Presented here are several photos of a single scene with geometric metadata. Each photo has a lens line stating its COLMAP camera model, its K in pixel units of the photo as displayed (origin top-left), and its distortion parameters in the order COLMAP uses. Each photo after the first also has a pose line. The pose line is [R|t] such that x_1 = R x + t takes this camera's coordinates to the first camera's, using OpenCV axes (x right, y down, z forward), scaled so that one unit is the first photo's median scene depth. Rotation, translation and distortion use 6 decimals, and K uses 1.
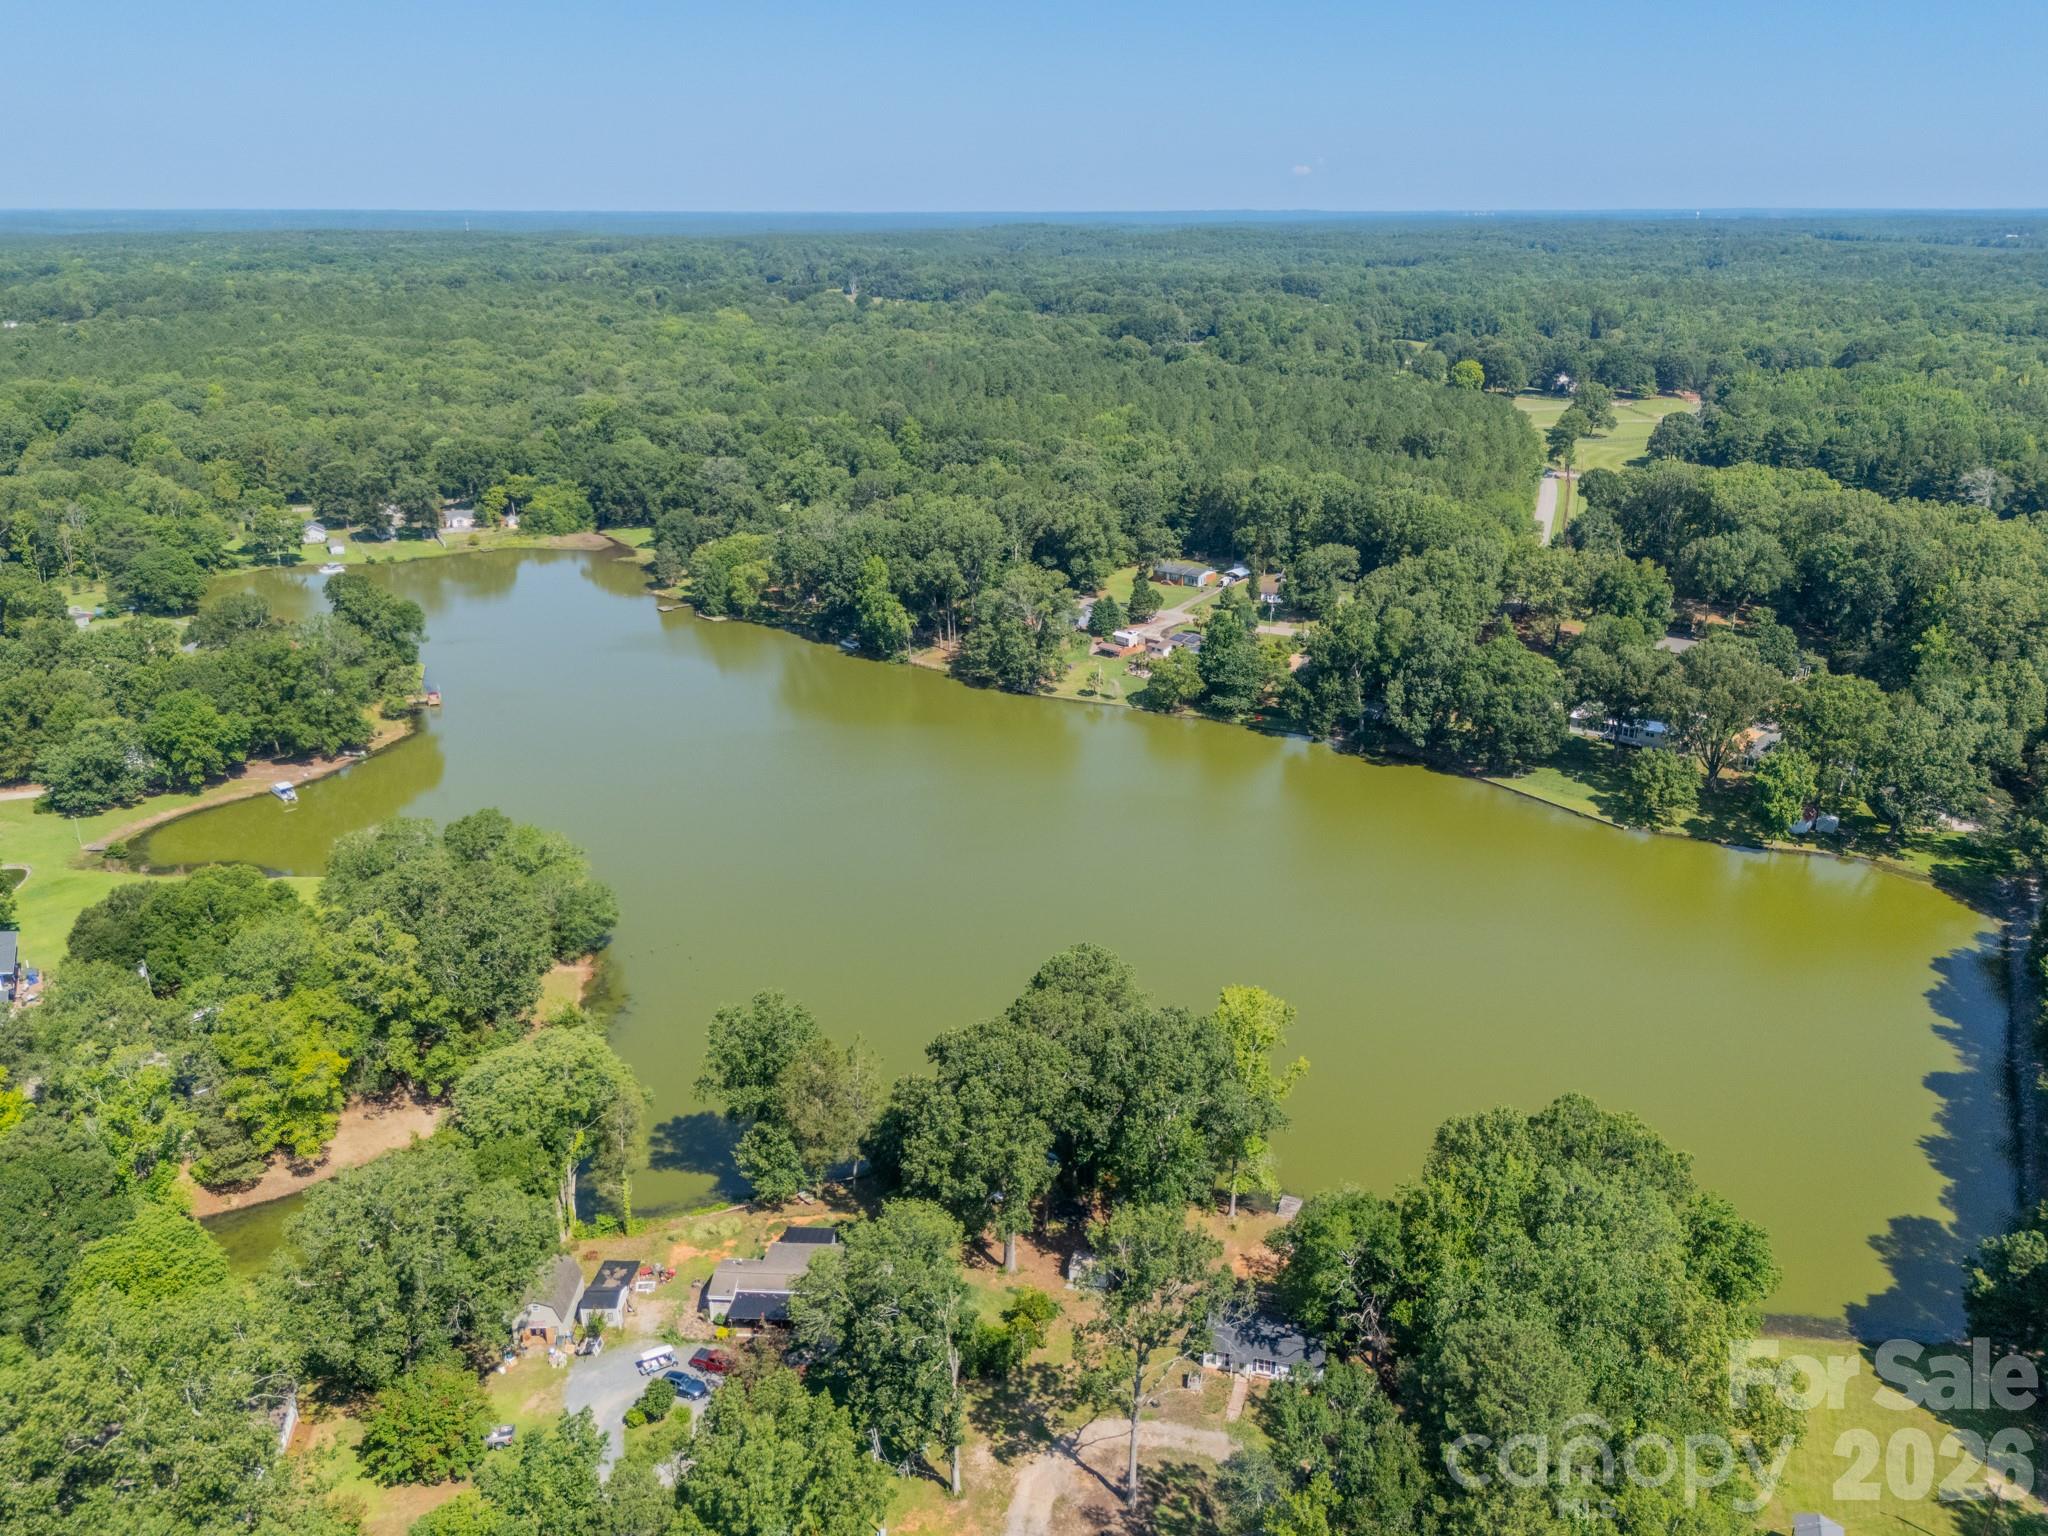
lens RADIAL K [[1517.5, 0, 1033.1], [0, 1517.5, 760.4], [0, 0, 1]] dist [0.059459, -0.061137]
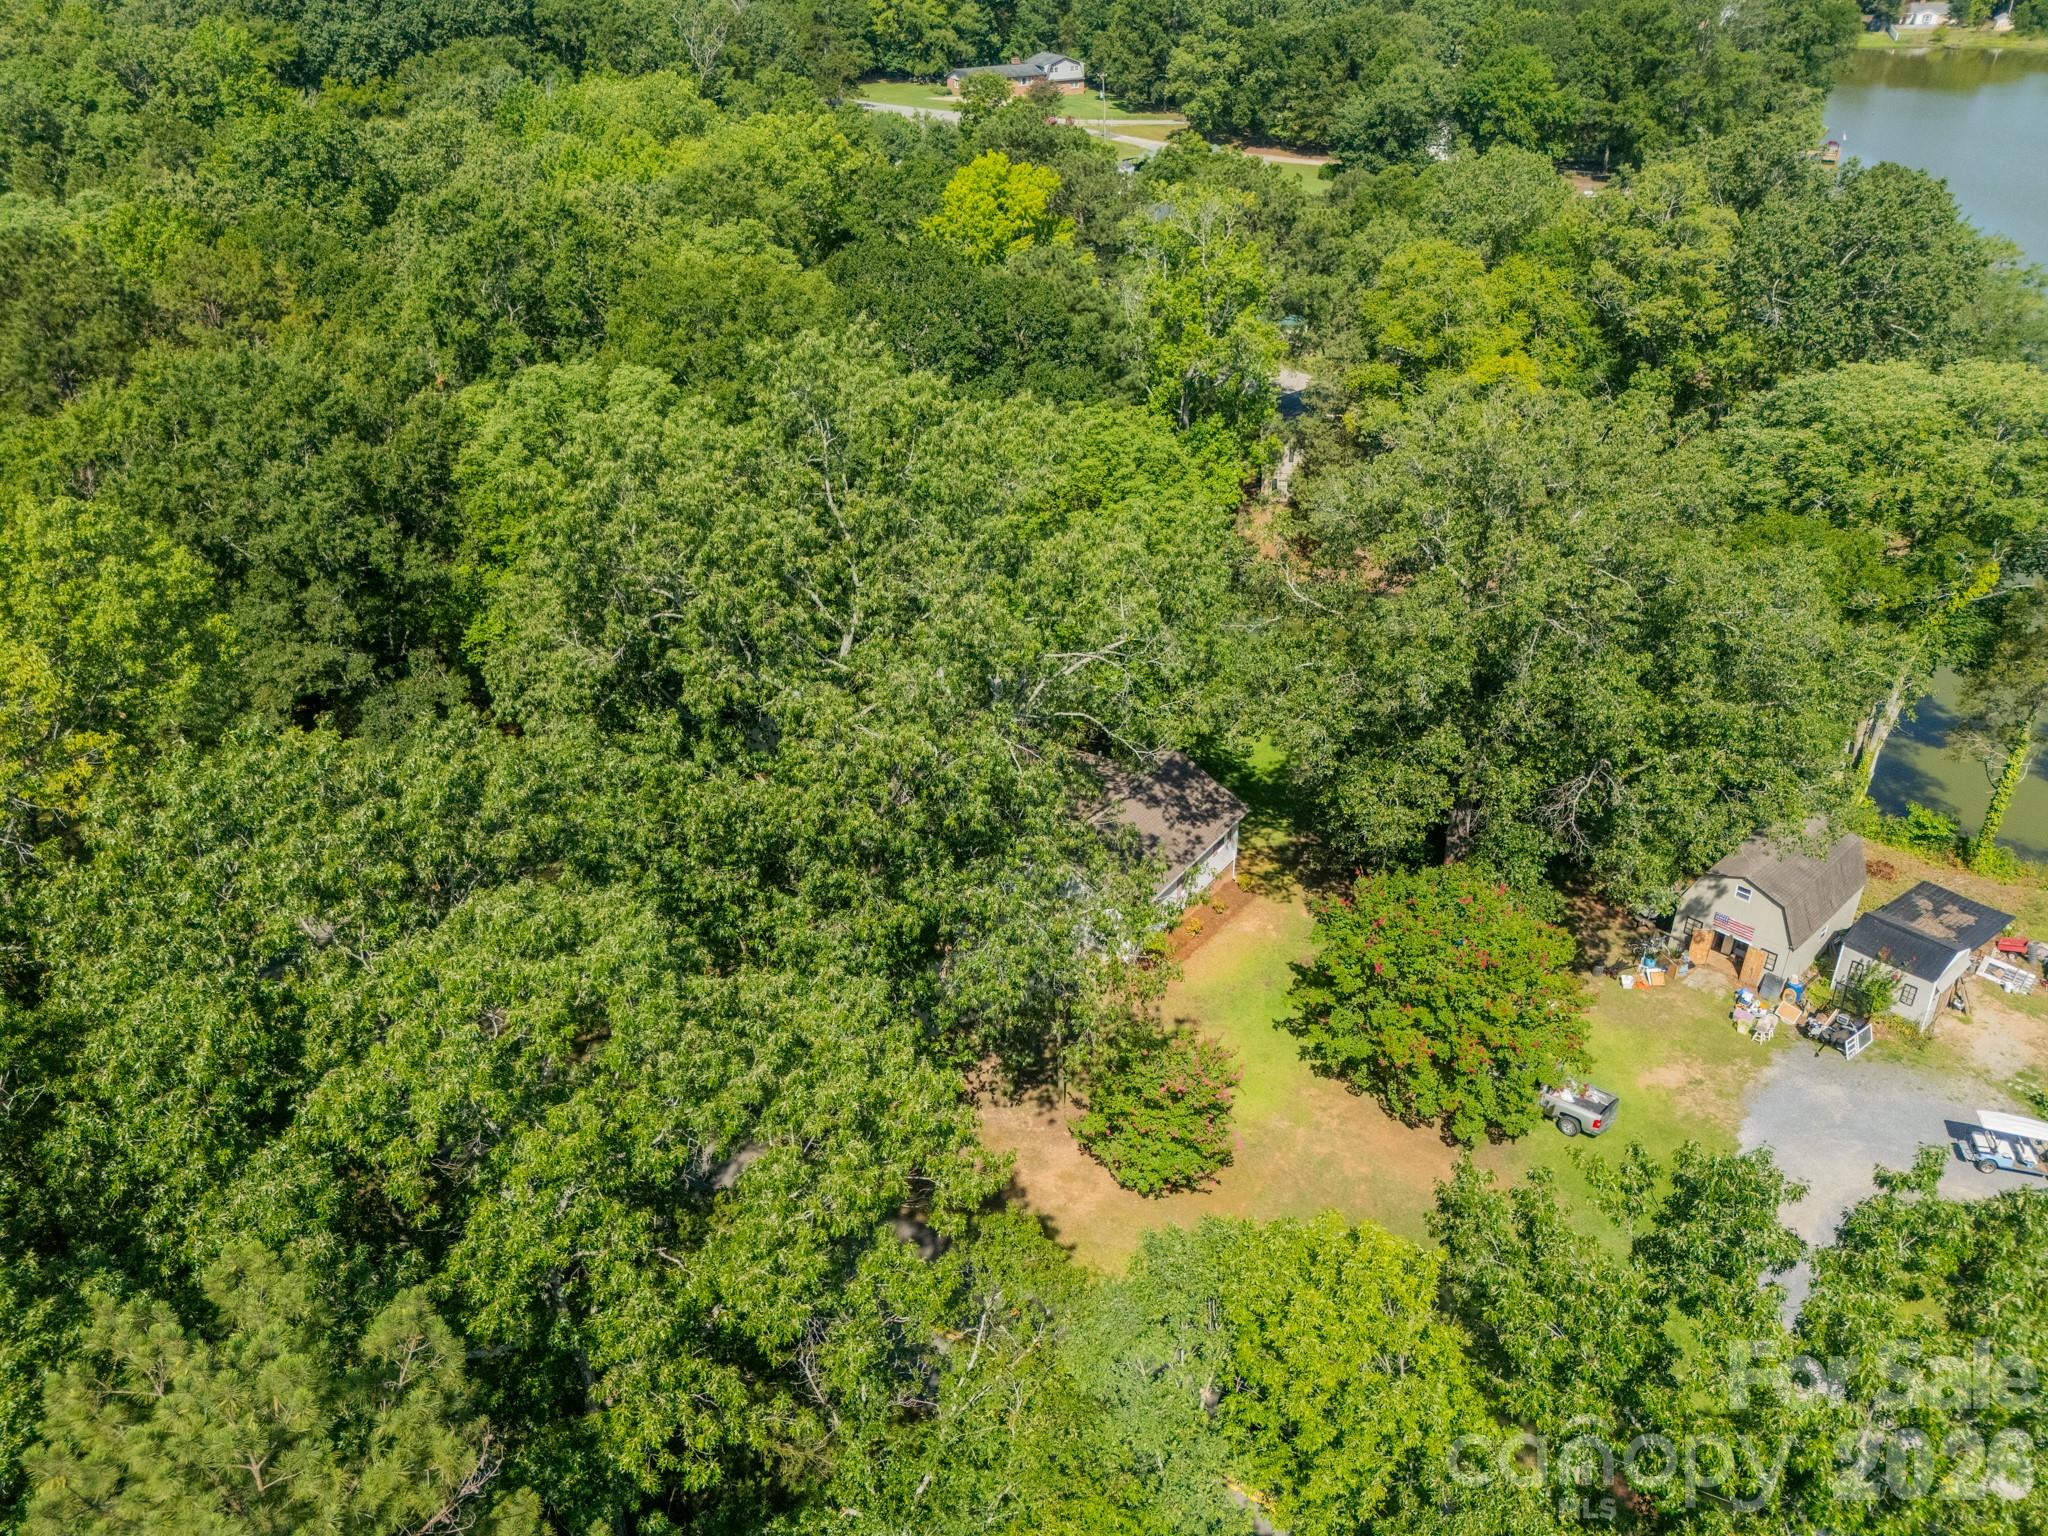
lens RADIAL K [[1517.5, 0, 1033.1], [0, 1517.5, 760.4], [0, 0, 1]] dist [0.059459, -0.061137]
pose [[0.672005, 0.364659, -0.644541, -0.195387], [-0.230040, 0.930093, 0.286372, 0.246440], [0.703911, -0.044174, 0.708913, 0.556865]]
